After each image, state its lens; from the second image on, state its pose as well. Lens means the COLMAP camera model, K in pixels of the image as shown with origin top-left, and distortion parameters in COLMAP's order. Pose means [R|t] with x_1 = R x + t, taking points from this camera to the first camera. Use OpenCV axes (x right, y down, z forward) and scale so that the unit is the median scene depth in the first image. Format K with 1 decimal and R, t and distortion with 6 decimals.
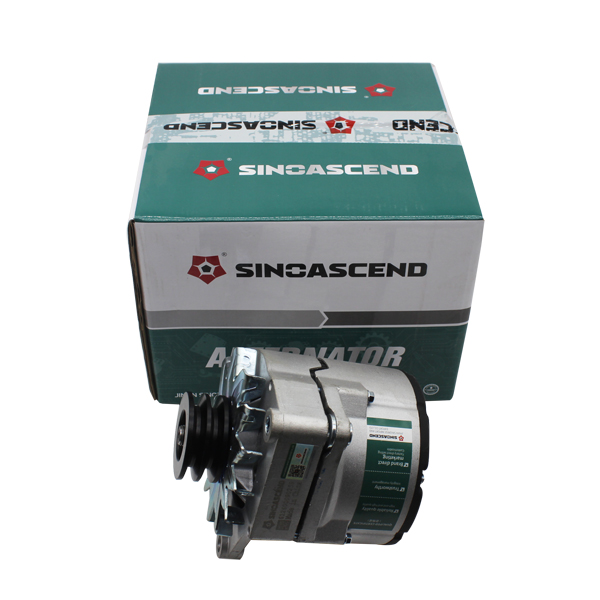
lens RADIAL K [[949.5, 0, 300.0], [0, 949.5, 300.4], [0, 0, 1]] dist [-0.167845, 0.000000]
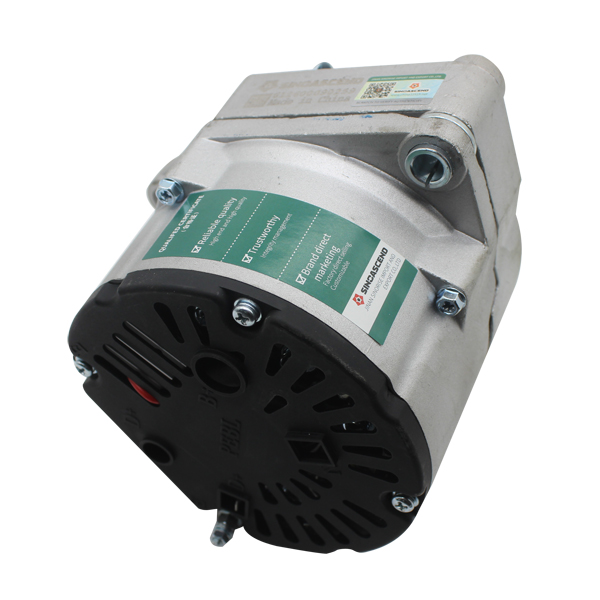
lens RADIAL K [[949.5, 0, 299.2], [0, 949.5, 300.3], [0, 0, 1]] dist [-0.167845, 0.000000]
pose [[-0.222960, 0.534503, -0.815227, 0.477712], [-0.945343, -0.322675, 0.046985, 0.155057], [-0.237940, 0.781145, 0.577232, 0.774697]]
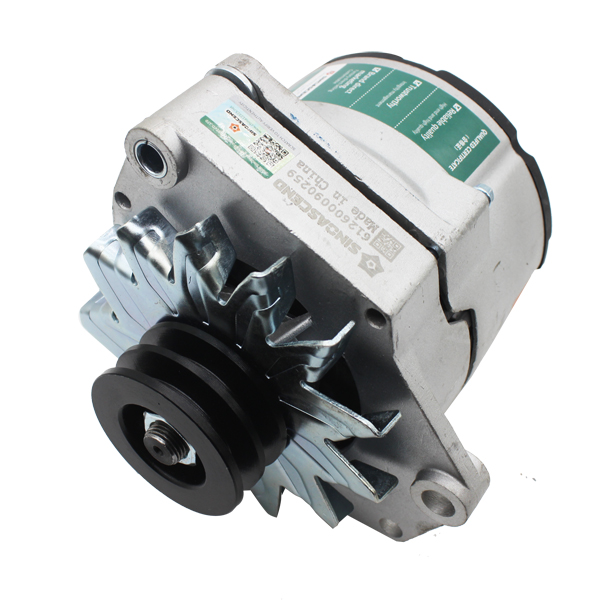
lens RADIAL K [[949.5, 0, 299.0], [0, 949.5, 299.9], [0, 0, 1]] dist [-0.167845, 0.000000]
pose [[0.413326, -0.792903, 0.447735, -0.263753], [0.890394, 0.248962, -0.381074, 0.384217], [0.190686, 0.556168, 0.808898, 0.634788]]
